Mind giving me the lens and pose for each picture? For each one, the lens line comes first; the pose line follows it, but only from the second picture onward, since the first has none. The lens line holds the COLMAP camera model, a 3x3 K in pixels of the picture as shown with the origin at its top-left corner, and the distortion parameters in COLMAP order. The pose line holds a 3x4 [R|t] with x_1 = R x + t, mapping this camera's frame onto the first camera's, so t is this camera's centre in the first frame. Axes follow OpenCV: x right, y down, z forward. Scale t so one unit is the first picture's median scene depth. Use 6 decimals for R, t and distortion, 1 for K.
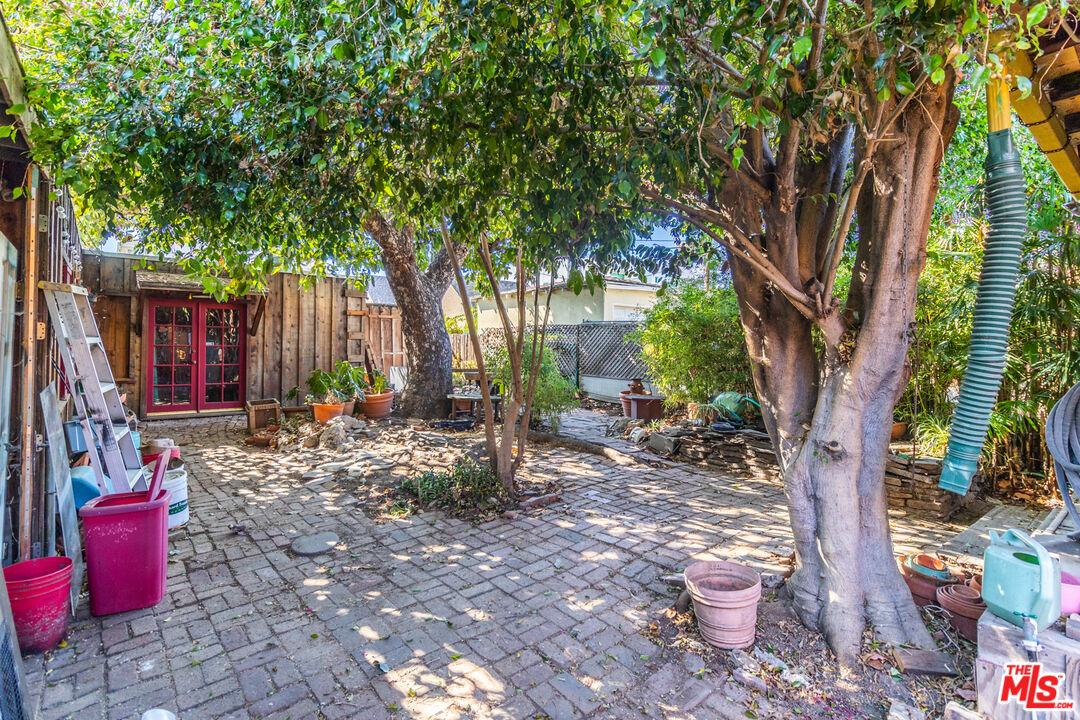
lens RADIAL K [[518.8, 0, 528.0], [0, 518.8, 361.1], [0, 0, 1]] dist [-0.000508, 0.000260]
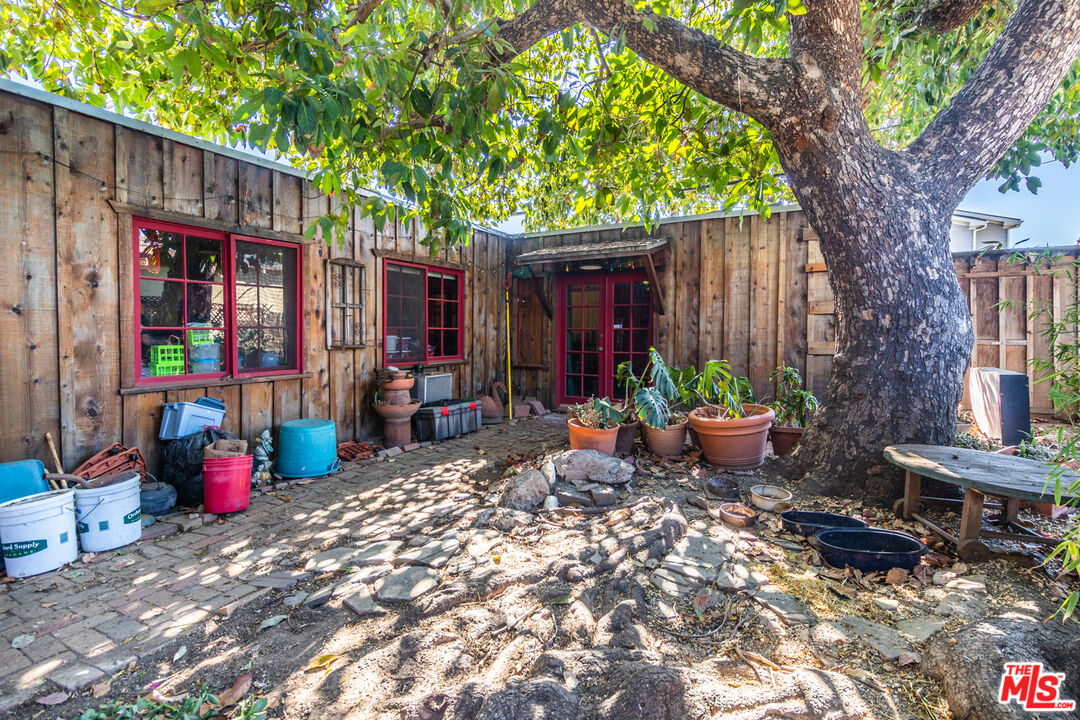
lens RADIAL K [[510.3, 0, 553.8], [0, 510.3, 342.1], [0, 0, 1]] dist [0.002334, 0.000680]
pose [[0.389209, 0.000215, -0.921149, 0.070988], [-0.022805, 0.999696, -0.009402, 0.000653], [0.920867, 0.024666, 0.389096, 0.556954]]
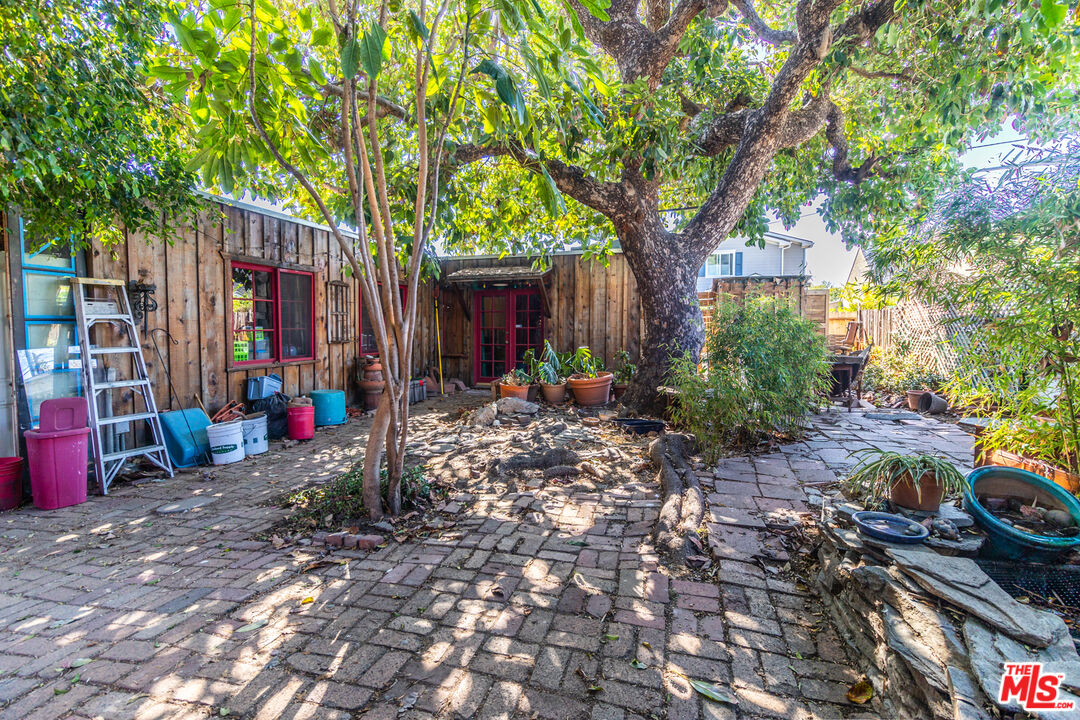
lens RADIAL K [[508.0, 0, 541.4], [0, 508.0, 354.2], [0, 0, 1]] dist [-0.001639, 0.000024]
pose [[0.570740, 0.023341, -0.820799, 0.305963], [-0.013193, 0.999728, 0.019256, 0.005602], [0.821025, -0.000162, 0.570893, 0.374863]]
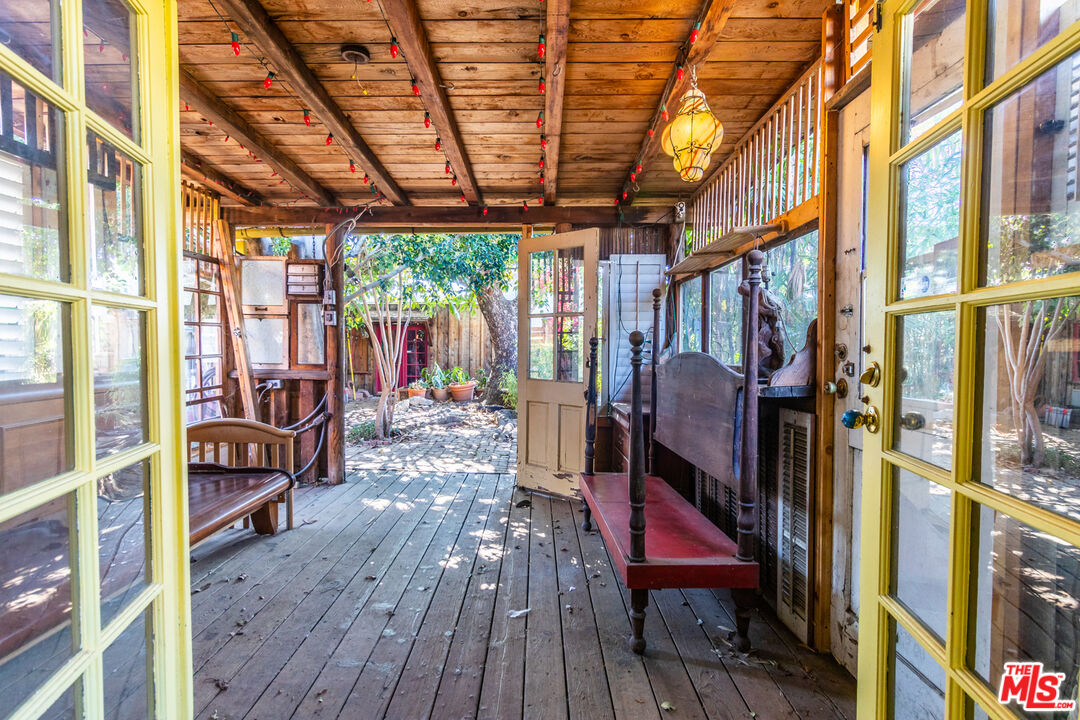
lens RADIAL K [[518.8, 0, 528.0], [0, 518.8, 361.1], [0, 0, 1]] dist [-0.000508, 0.000260]
pose [[0.755716, 0.006123, -0.654871, 0.689610], [-0.009964, 0.999948, -0.002149, -0.003850], [0.654823, 0.008149, 0.755738, 0.005184]]
